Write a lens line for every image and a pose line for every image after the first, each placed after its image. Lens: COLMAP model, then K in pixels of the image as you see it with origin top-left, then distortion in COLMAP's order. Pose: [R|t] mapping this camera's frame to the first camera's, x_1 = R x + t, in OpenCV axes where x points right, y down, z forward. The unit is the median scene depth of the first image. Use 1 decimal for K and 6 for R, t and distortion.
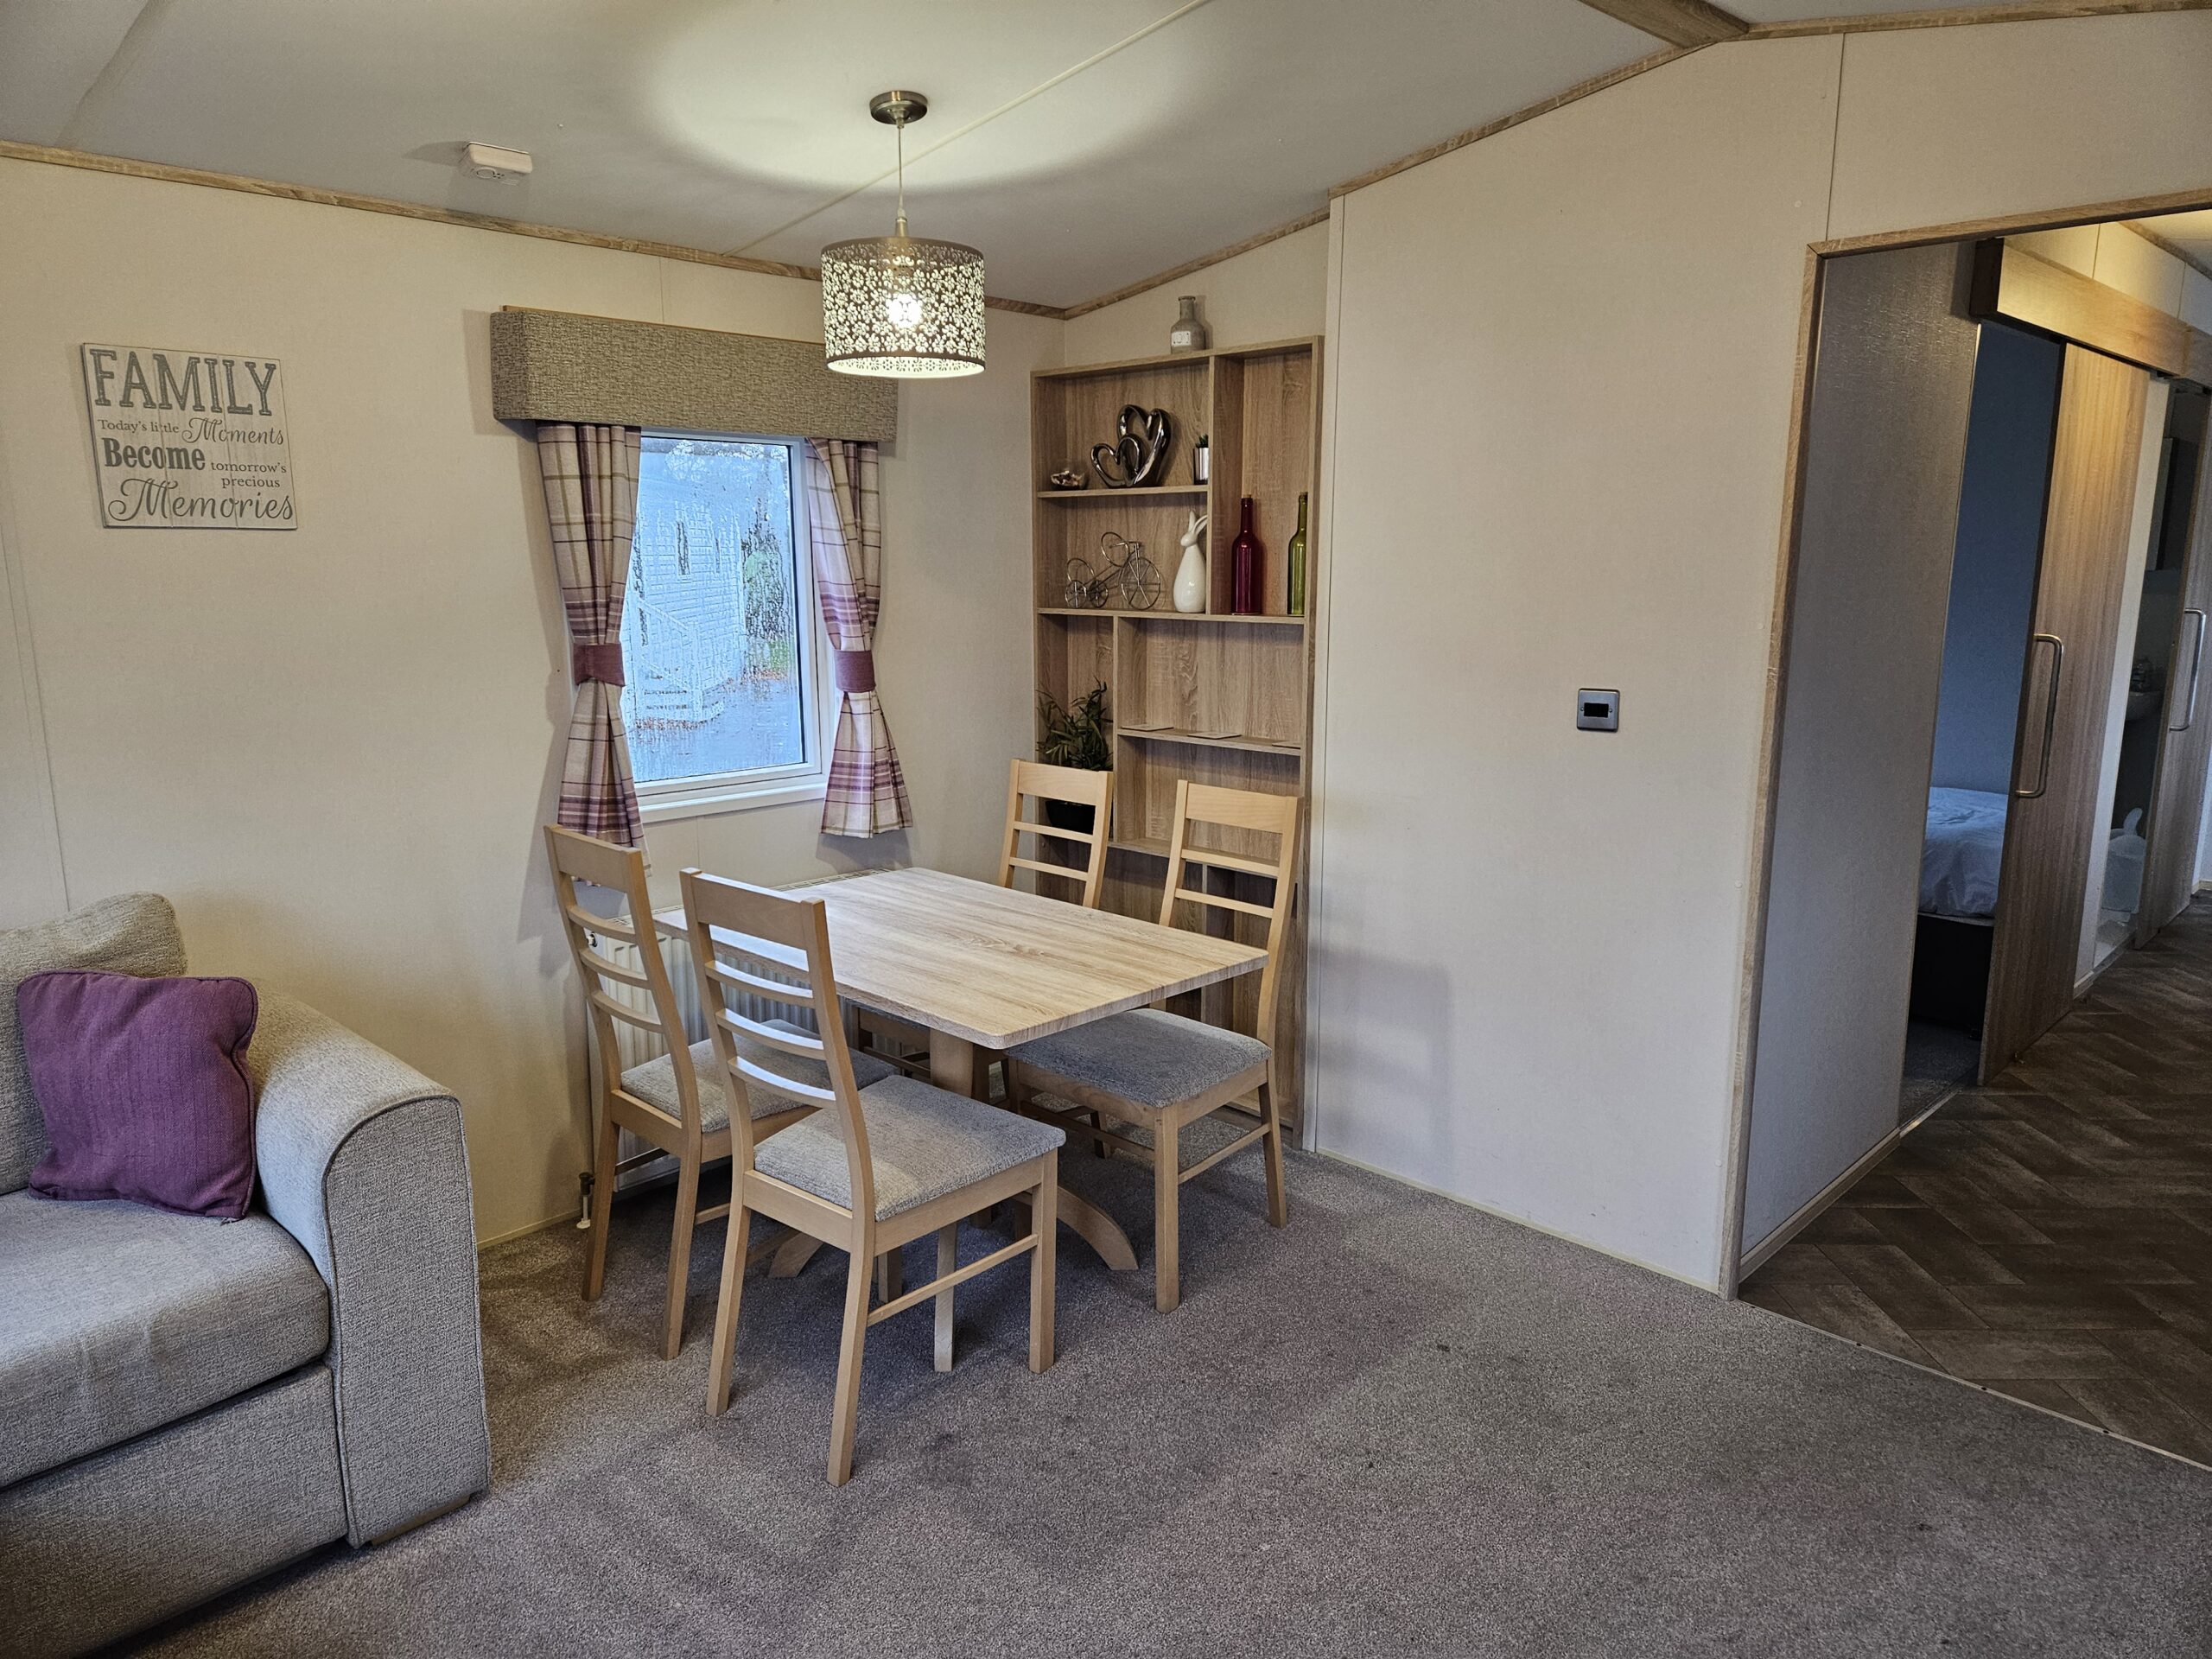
lens RADIAL K [[1480.4, 0, 1089.0], [0, 1480.4, 825.7], [0, 0, 1]] dist [0.093346, -0.077418]
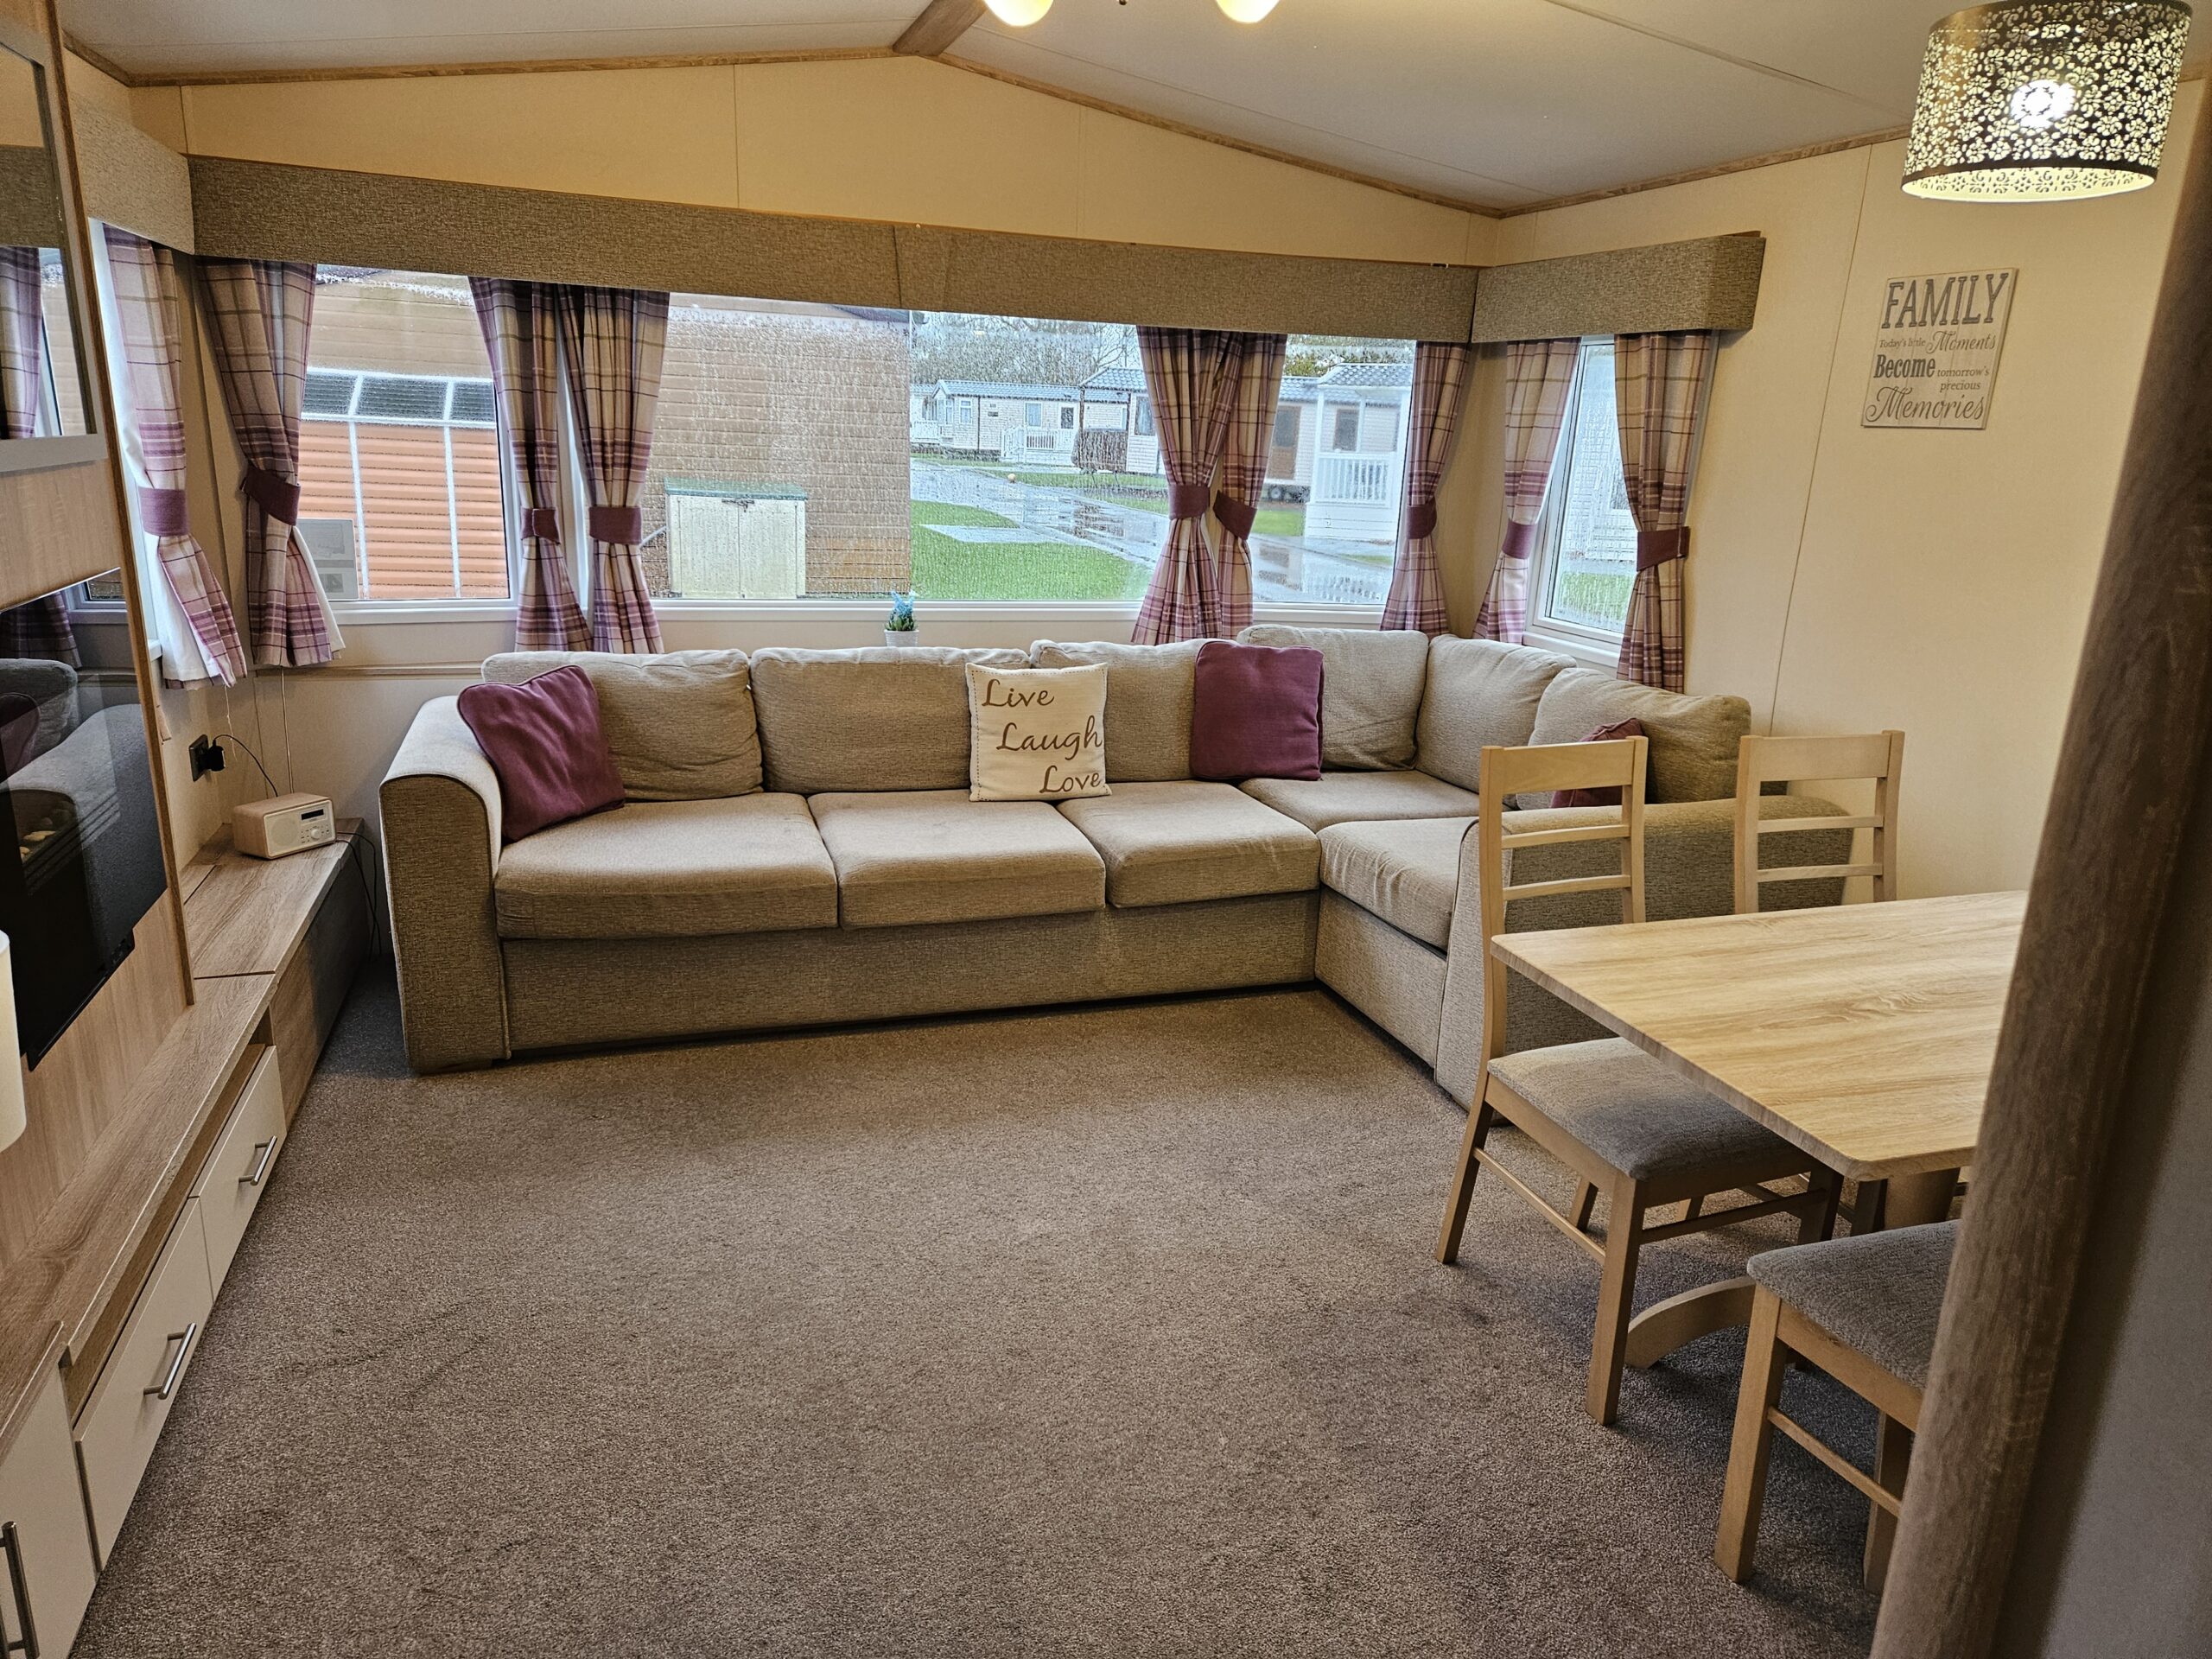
lens RADIAL K [[1480.4, 0, 1129.2], [0, 1480.4, 827.4], [0, 0, 1]] dist [0.093346, -0.077418]
pose [[-0.446610, 0.215958, -0.868275, 0.657351], [-0.213447, 0.916699, 0.337792, -0.151482], [0.868896, 0.336192, -0.363311, 0.849628]]
